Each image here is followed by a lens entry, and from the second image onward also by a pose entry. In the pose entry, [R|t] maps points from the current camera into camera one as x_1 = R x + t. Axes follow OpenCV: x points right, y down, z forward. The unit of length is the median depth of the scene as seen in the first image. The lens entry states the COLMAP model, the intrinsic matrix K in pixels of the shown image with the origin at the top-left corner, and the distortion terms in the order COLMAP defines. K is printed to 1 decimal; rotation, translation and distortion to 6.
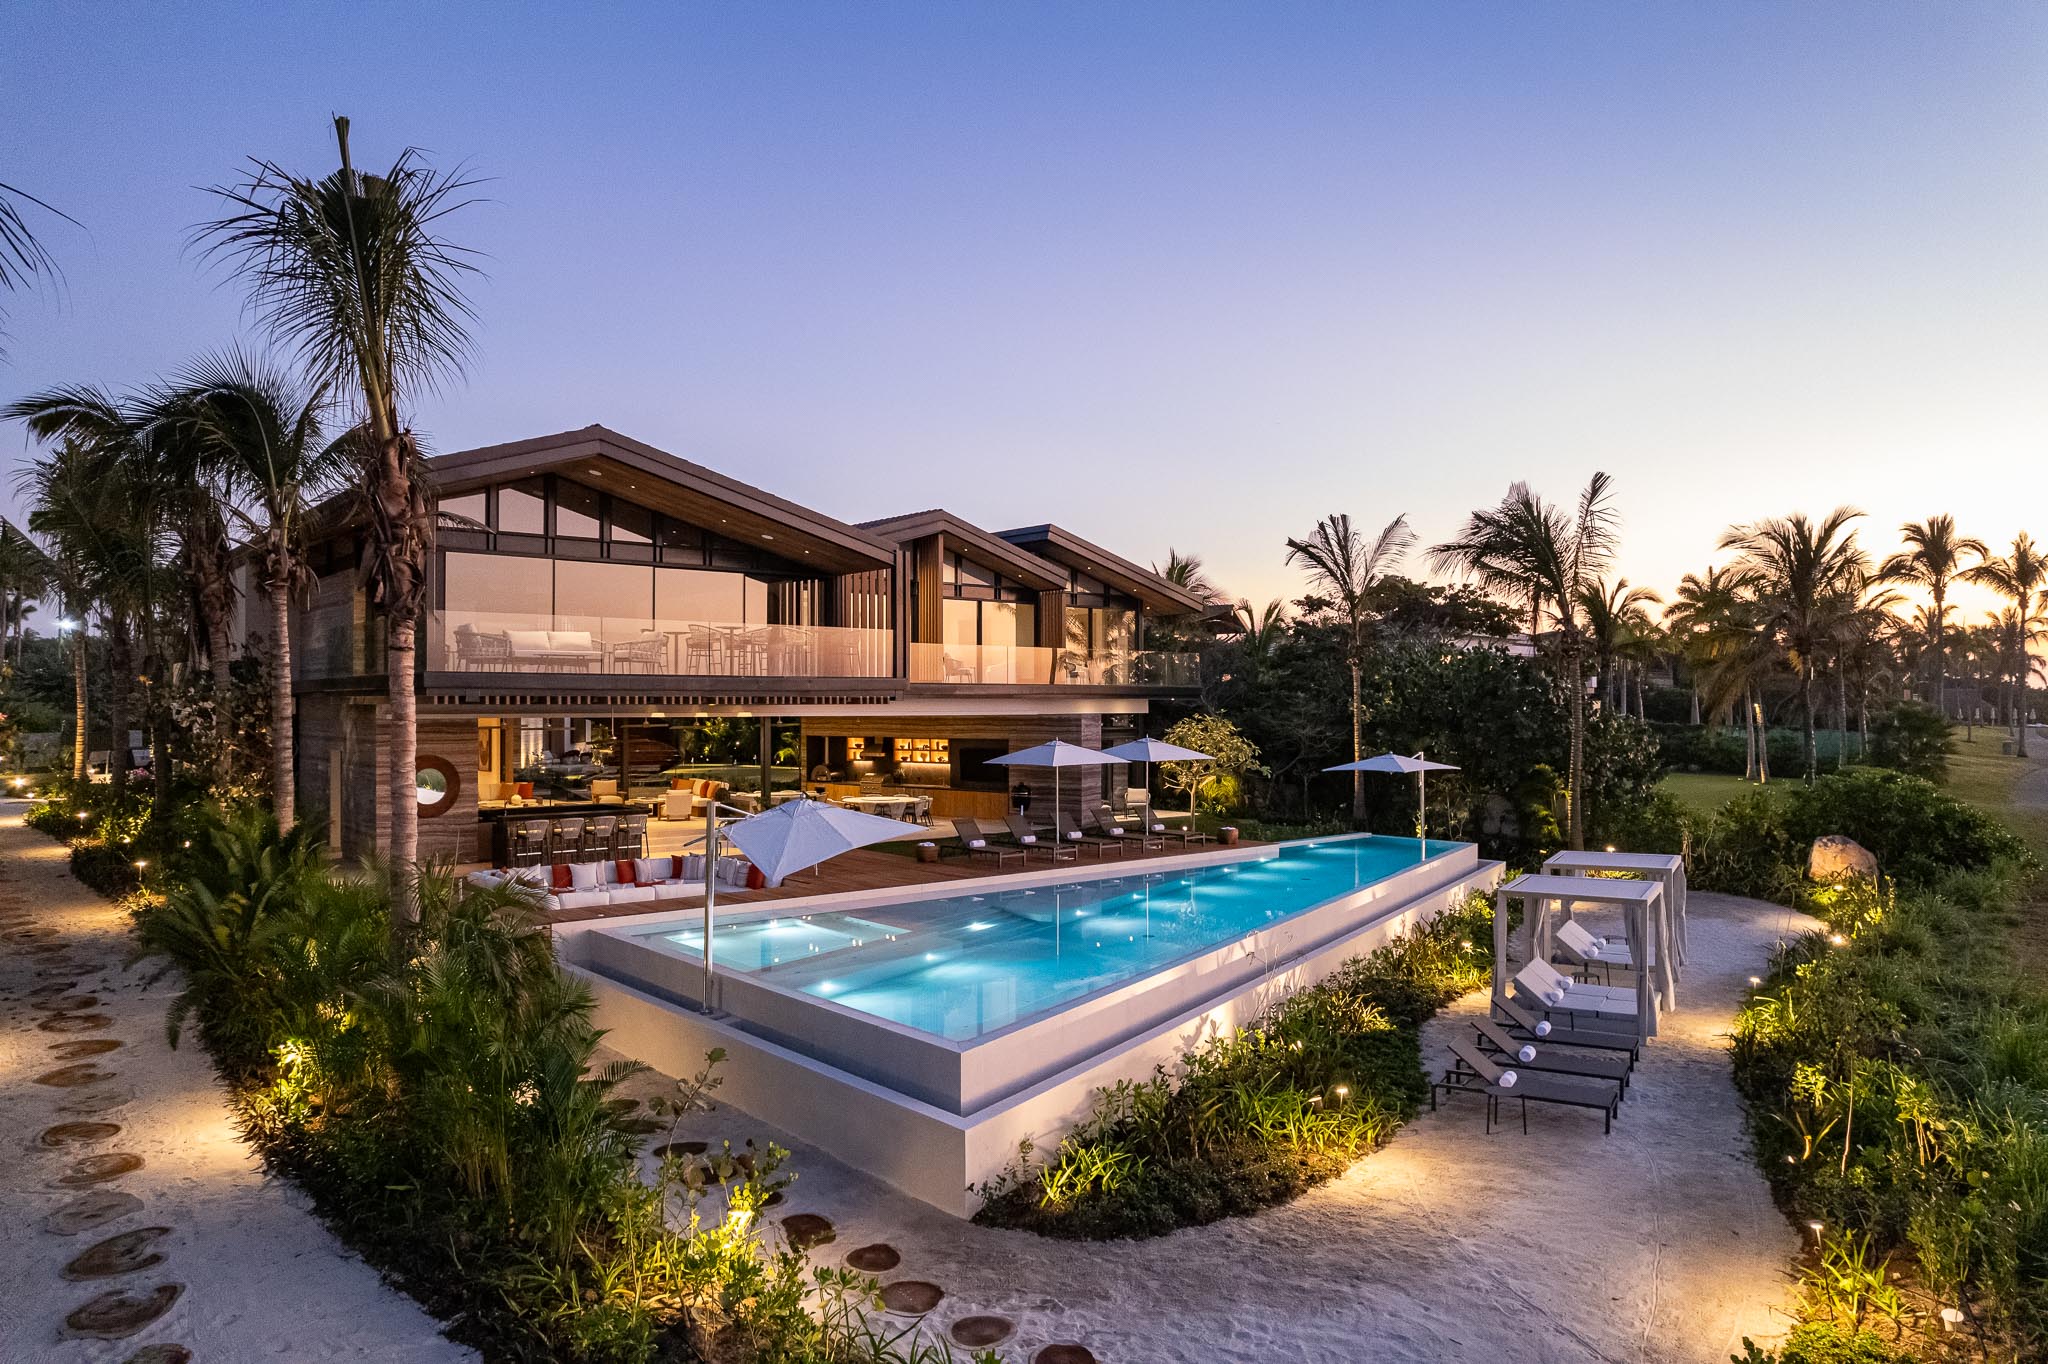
lens RADIAL K [[1309.6, 0, 1015.9], [0, 1309.6, 690.2], [0, 0, 1]] dist [-0.078565, 0.072752]
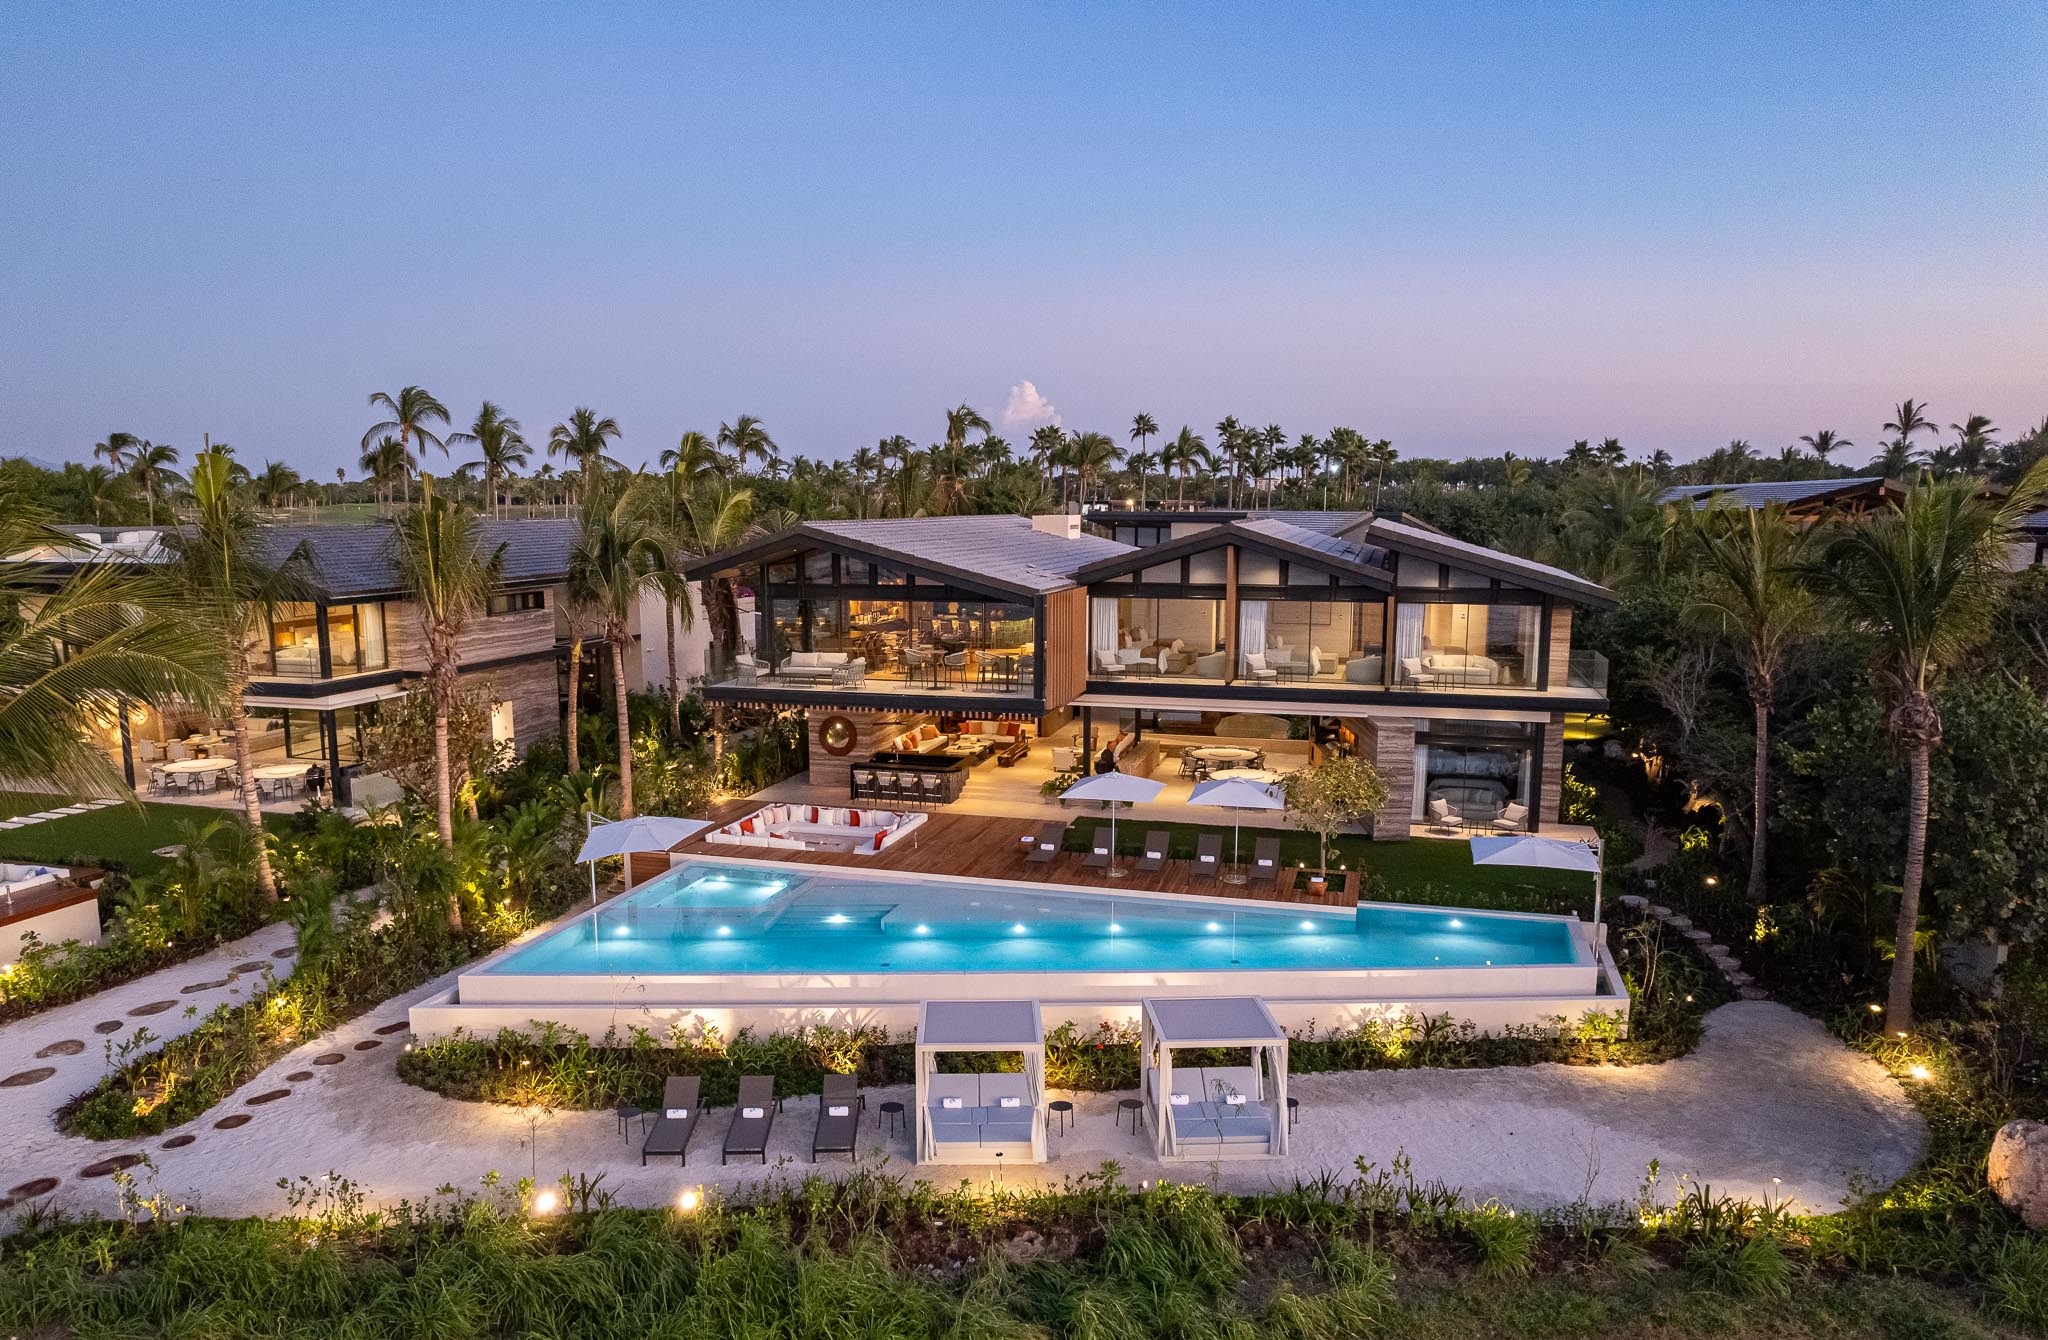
lens RADIAL K [[1357.3, 0, 978.4], [0, 1357.3, 716.6], [0, 0, 1]] dist [-0.076864, 0.070407]
pose [[0.535742, 0.130540, -0.834230, 0.729923], [0.012569, 0.986635, 0.162460, -0.155831], [0.844288, -0.097522, 0.526941, 0.223003]]
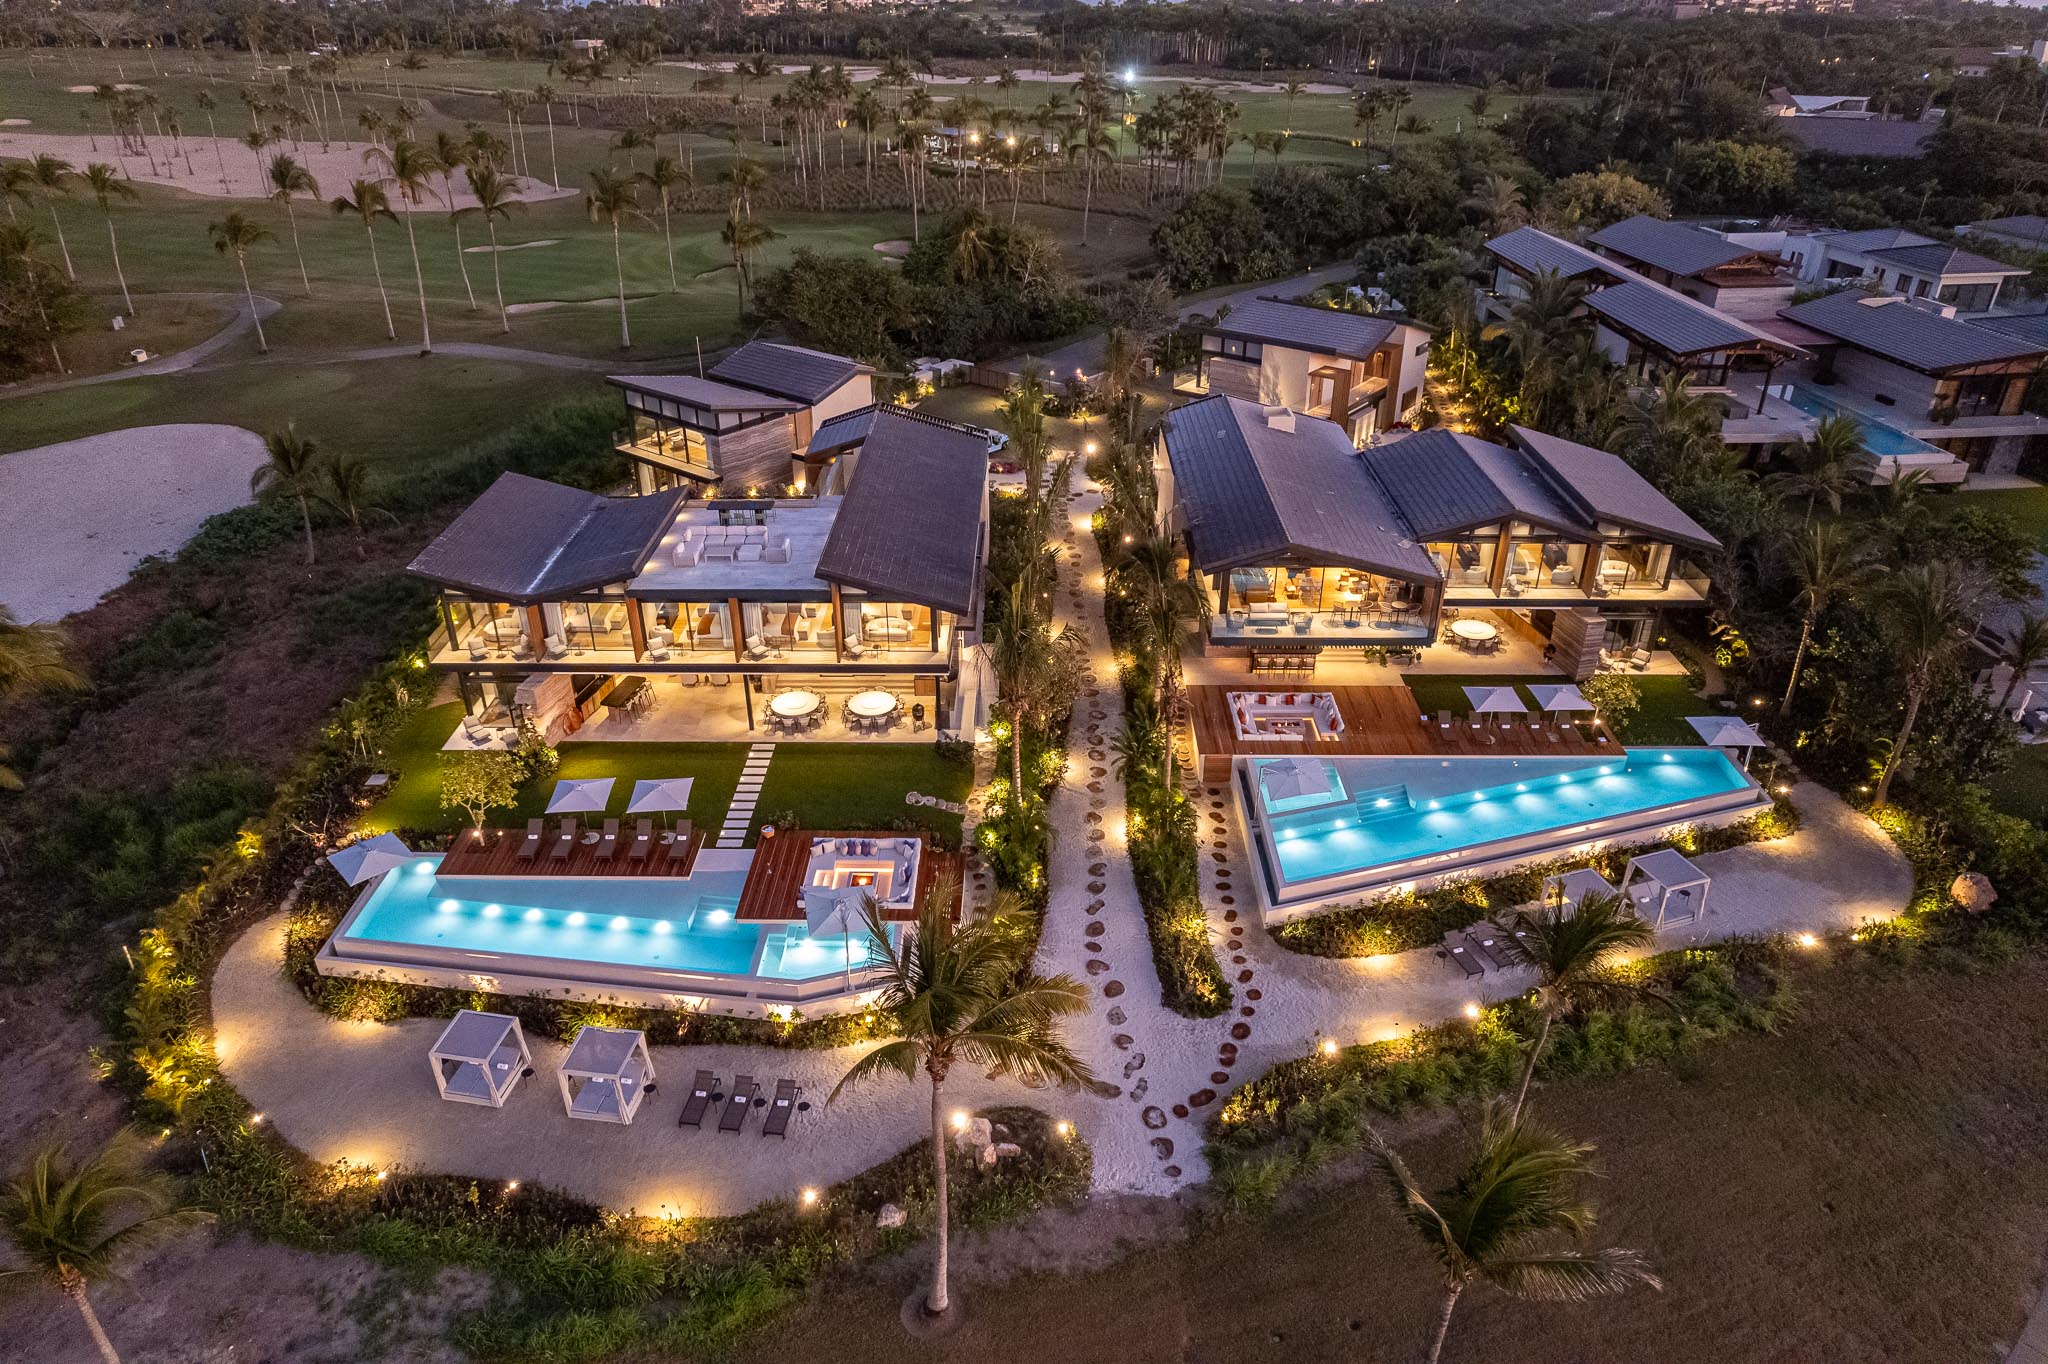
lens RADIAL K [[1309.6, 0, 1015.9], [0, 1309.6, 690.2], [0, 0, 1]] dist [-0.078565, 0.072752]
pose [[0.752076, 0.317890, -0.577345, 0.492909], [0.010636, 0.870024, 0.492895, -0.747475], [0.658990, -0.376835, 0.650943, -0.625095]]
